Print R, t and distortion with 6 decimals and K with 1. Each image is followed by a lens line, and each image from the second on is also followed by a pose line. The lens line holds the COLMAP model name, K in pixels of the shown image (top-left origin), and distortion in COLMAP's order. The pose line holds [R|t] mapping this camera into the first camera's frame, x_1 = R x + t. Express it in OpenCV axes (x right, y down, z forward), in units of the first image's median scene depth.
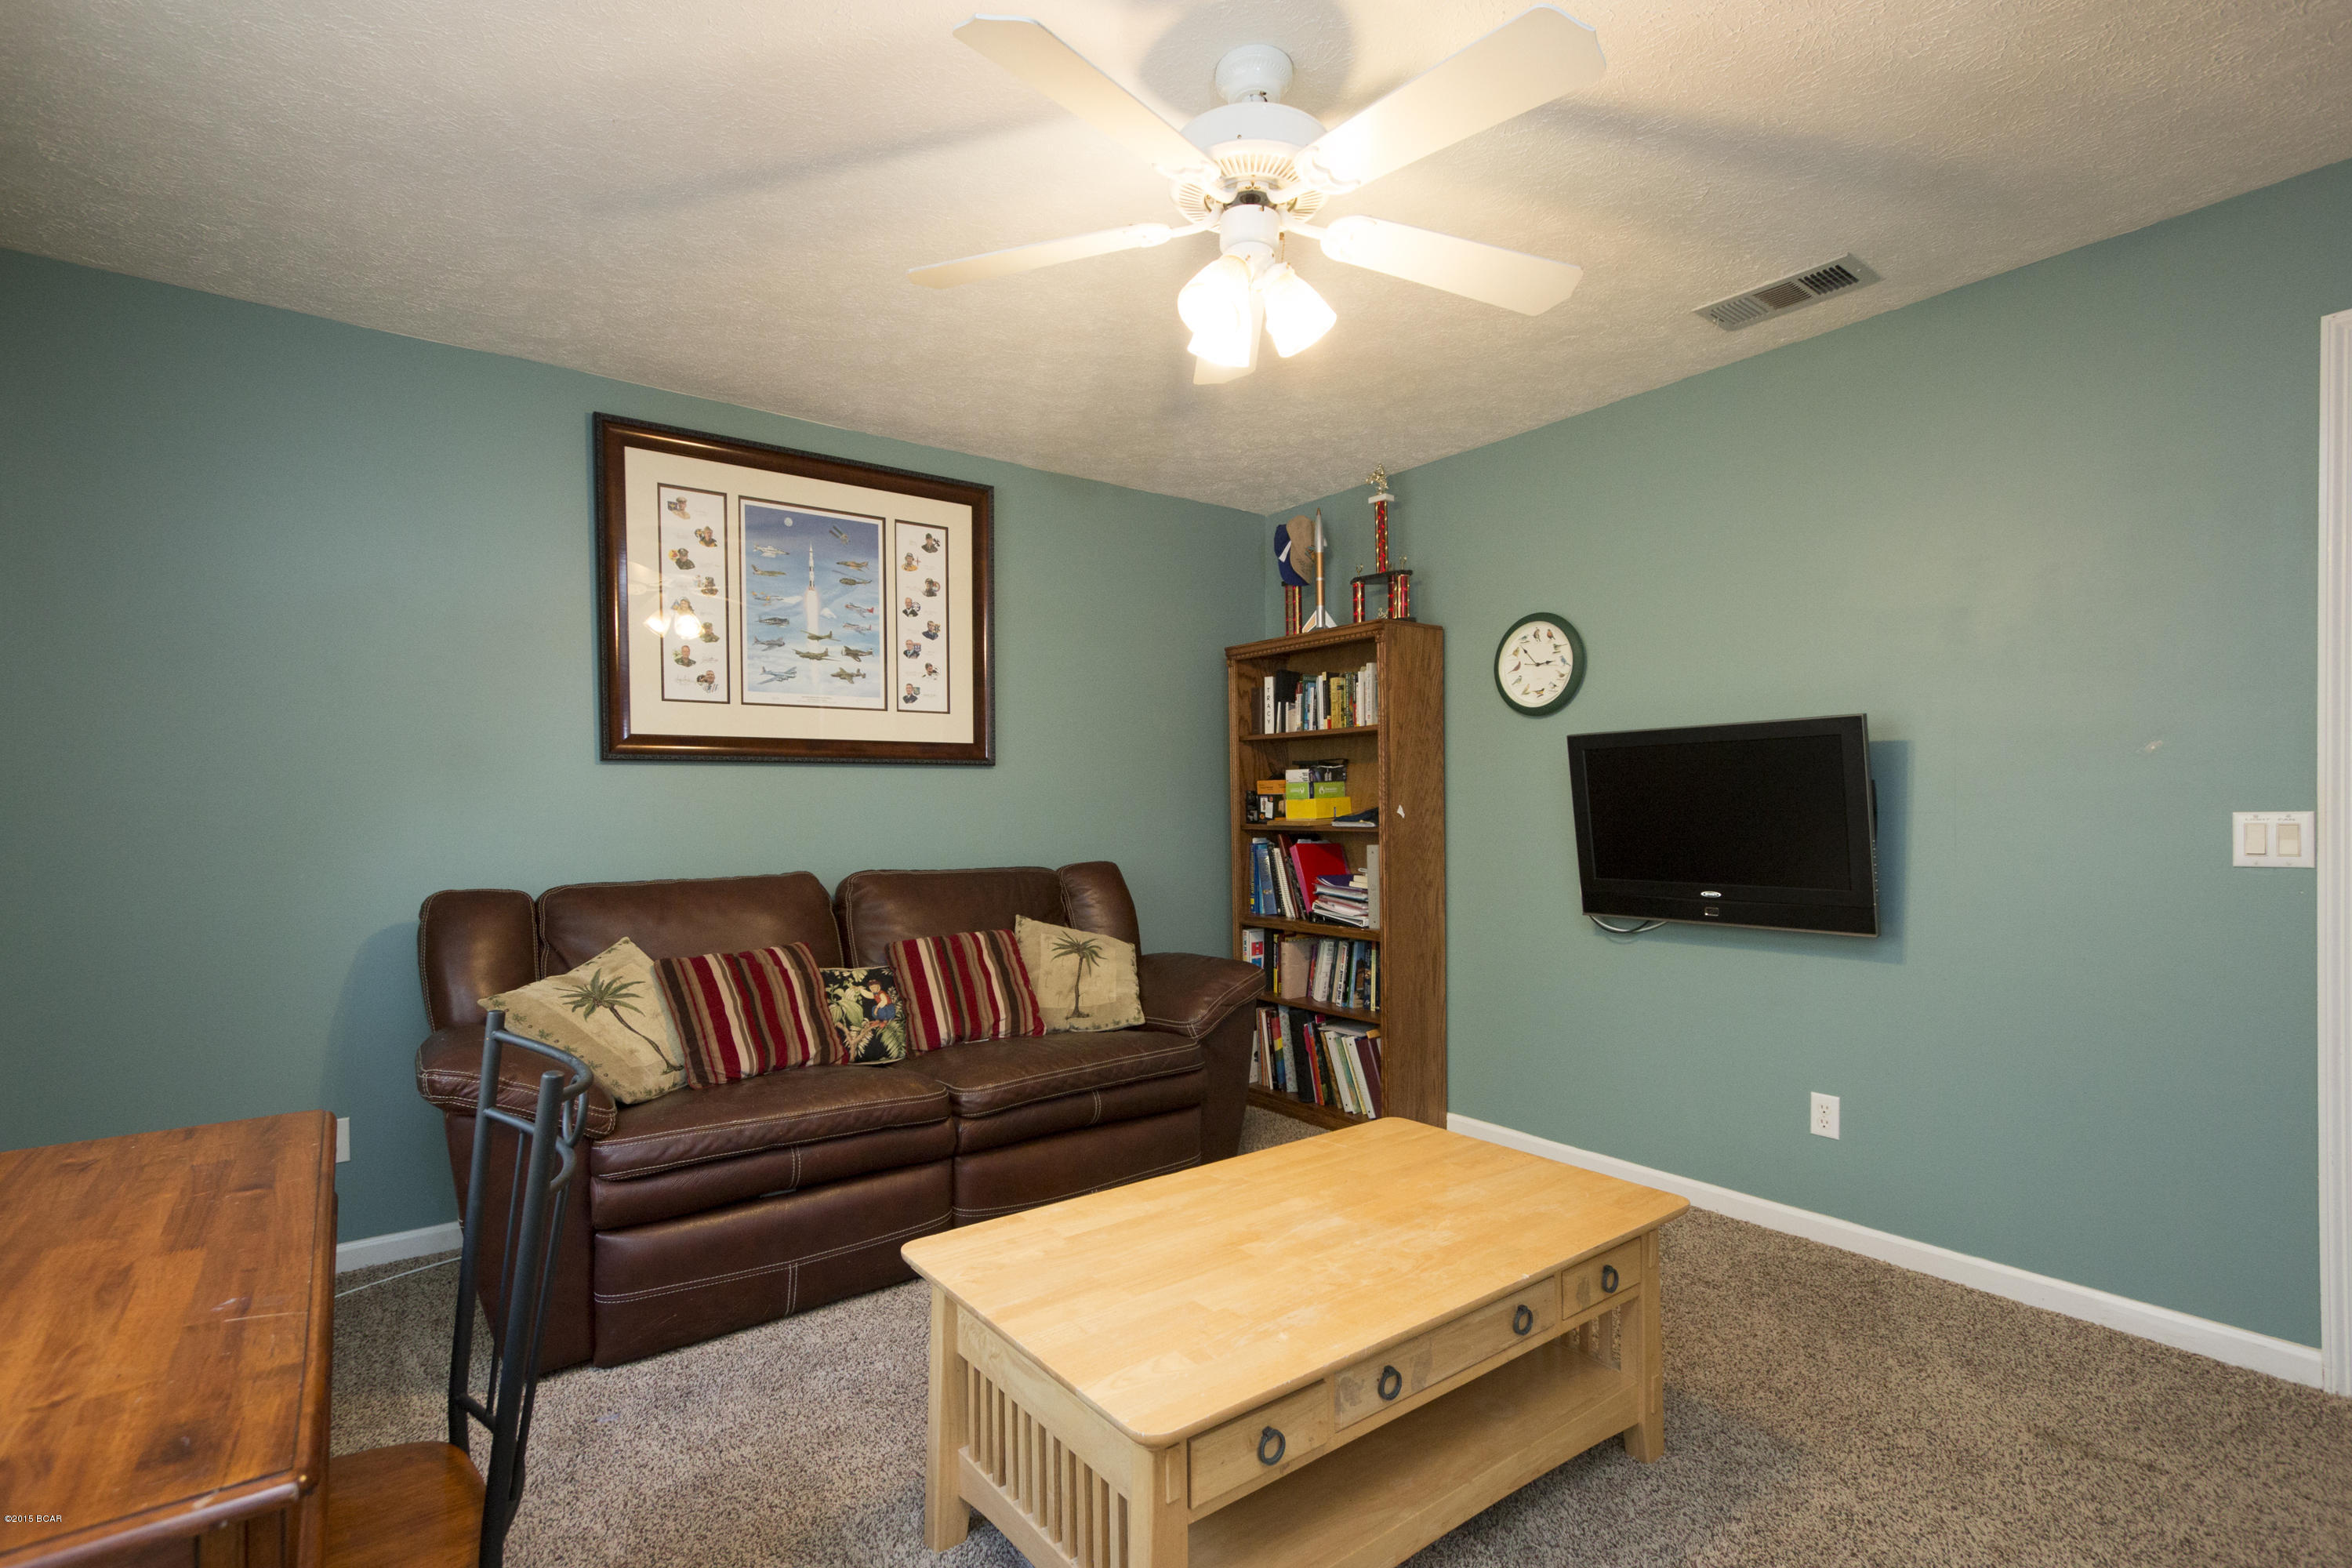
lens RADIAL K [[1090.9, 0, 1174.2], [0, 1090.9, 807.2], [0, 0, 1]] dist [-0.001416, -0.000036]
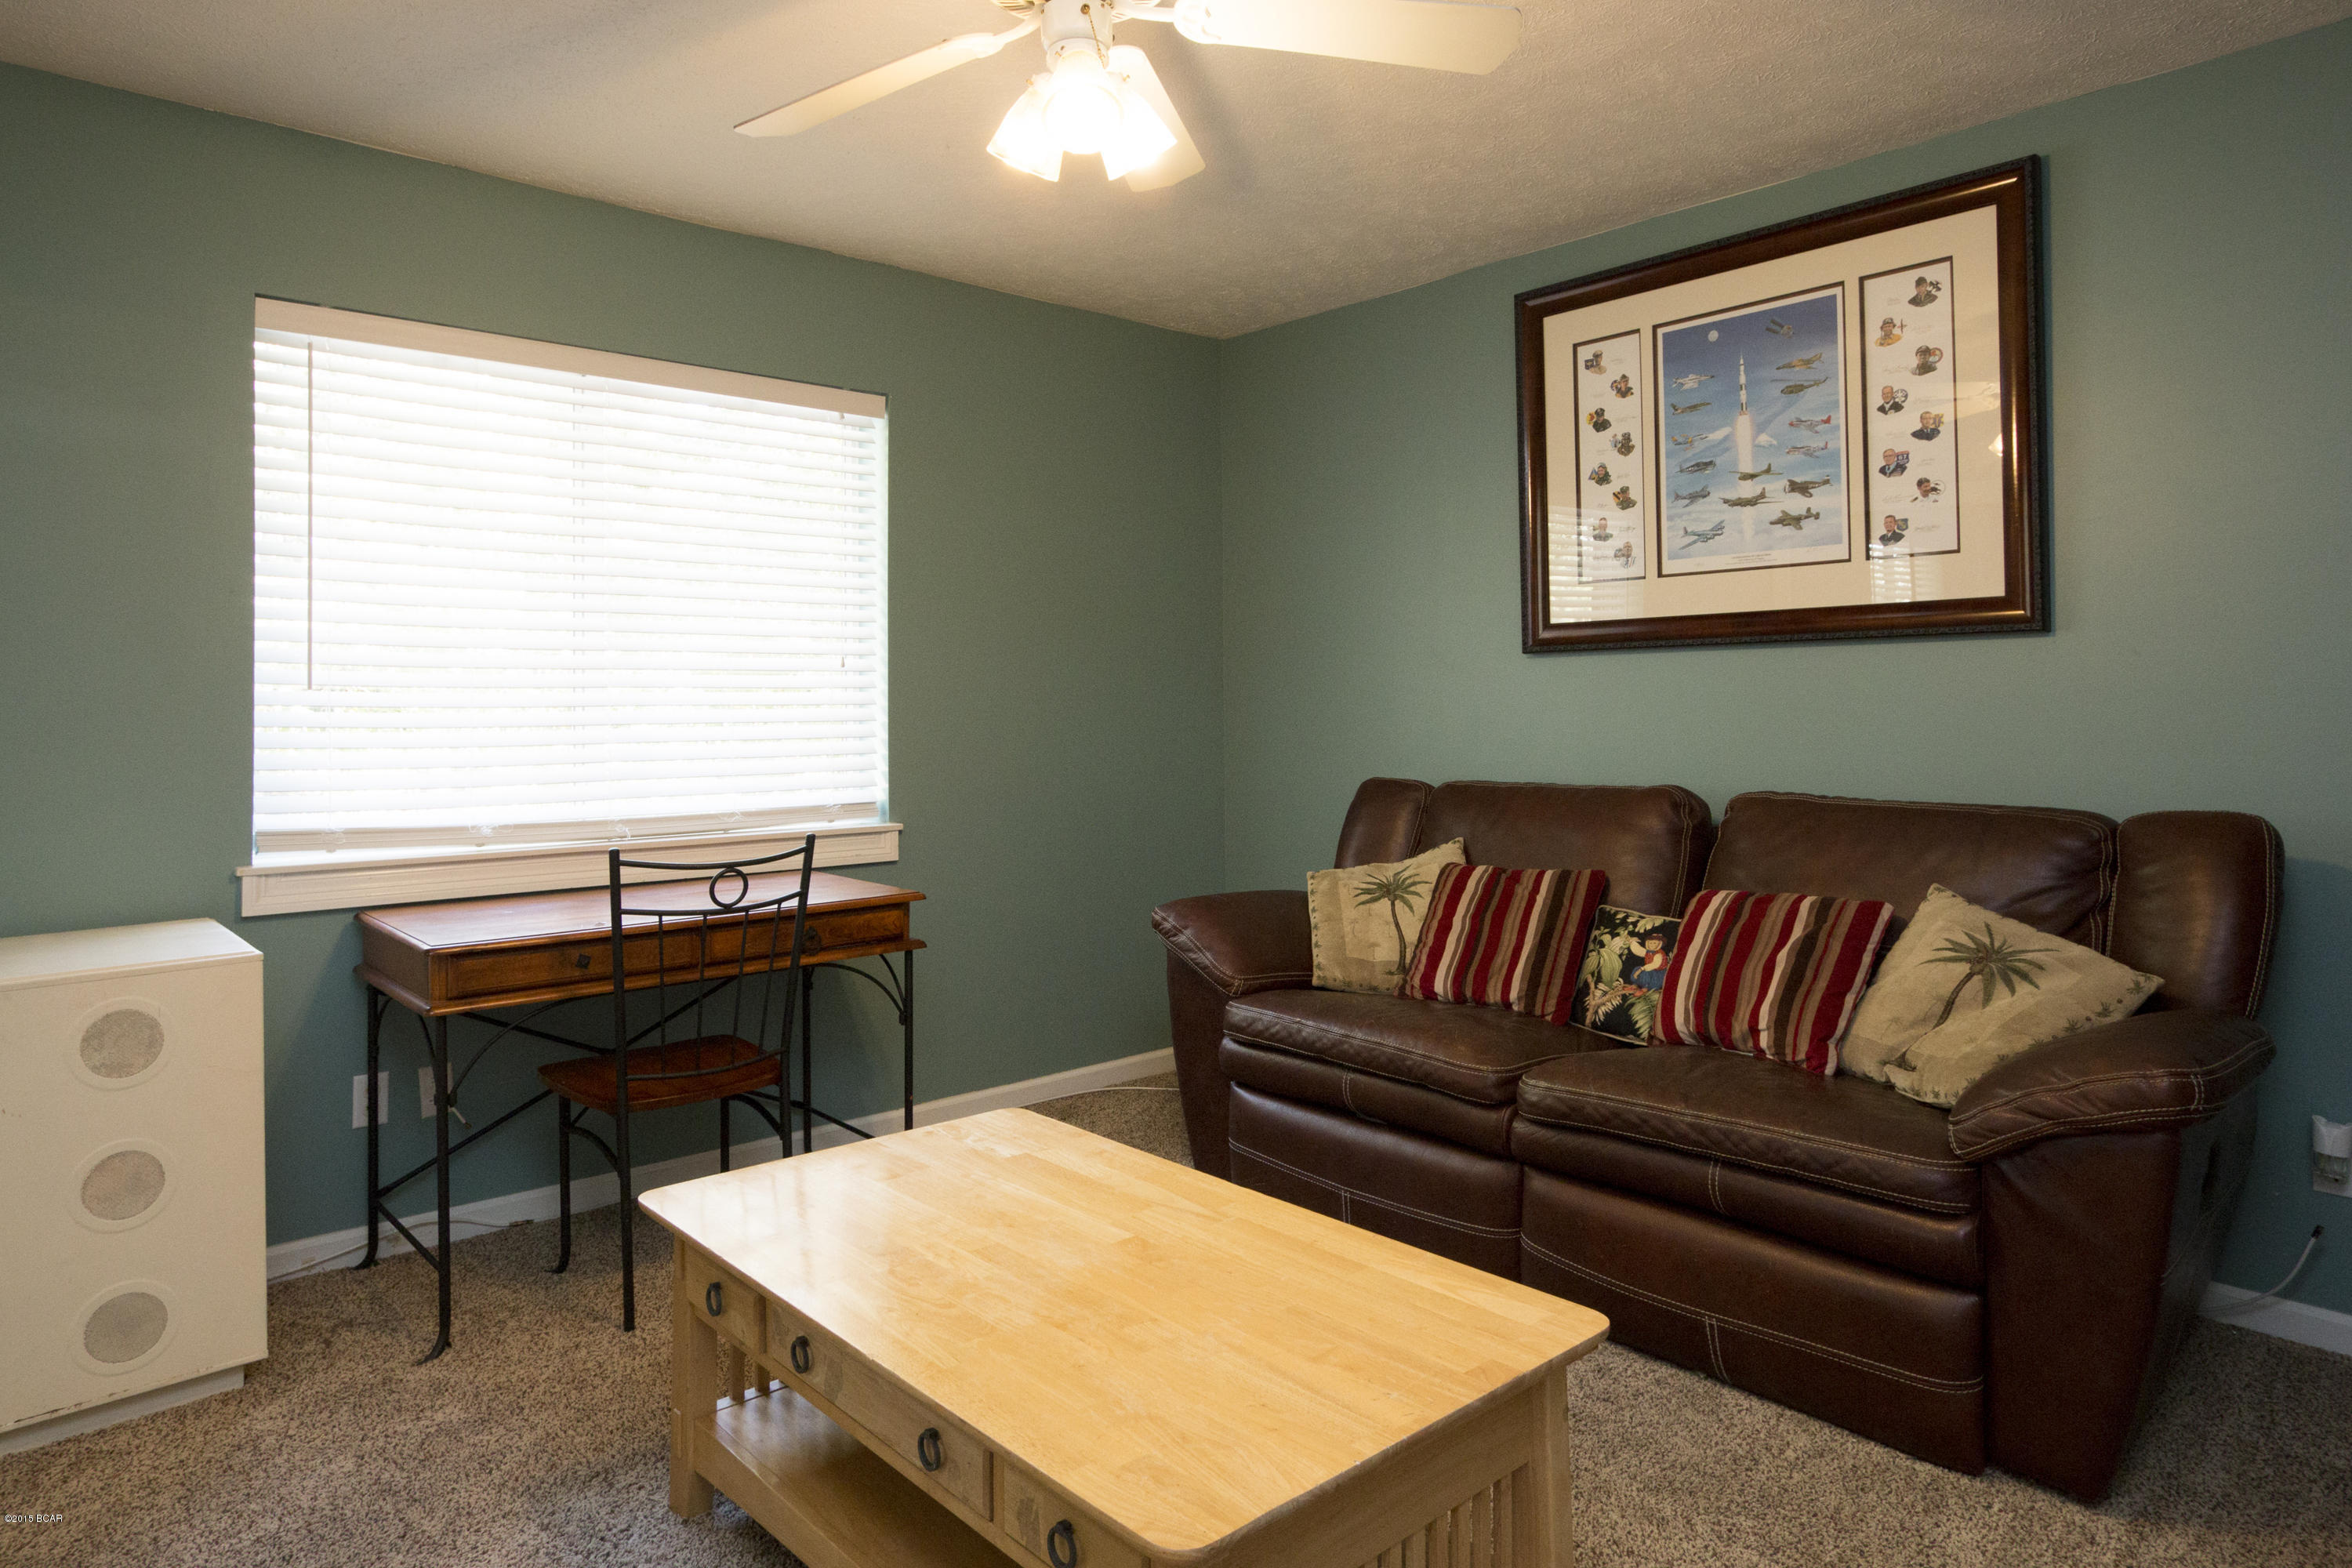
lens RADIAL K [[1399.1, 0, 1166.9], [0, 1399.1, 657.3], [0, 0, 1]] dist [0.006736, 0.000353]
pose [[0.083912, -0.031335, -0.995980, 0.601683], [0.005384, 0.999505, -0.030992, -0.003734], [0.996459, -0.002762, 0.084039, 0.527399]]
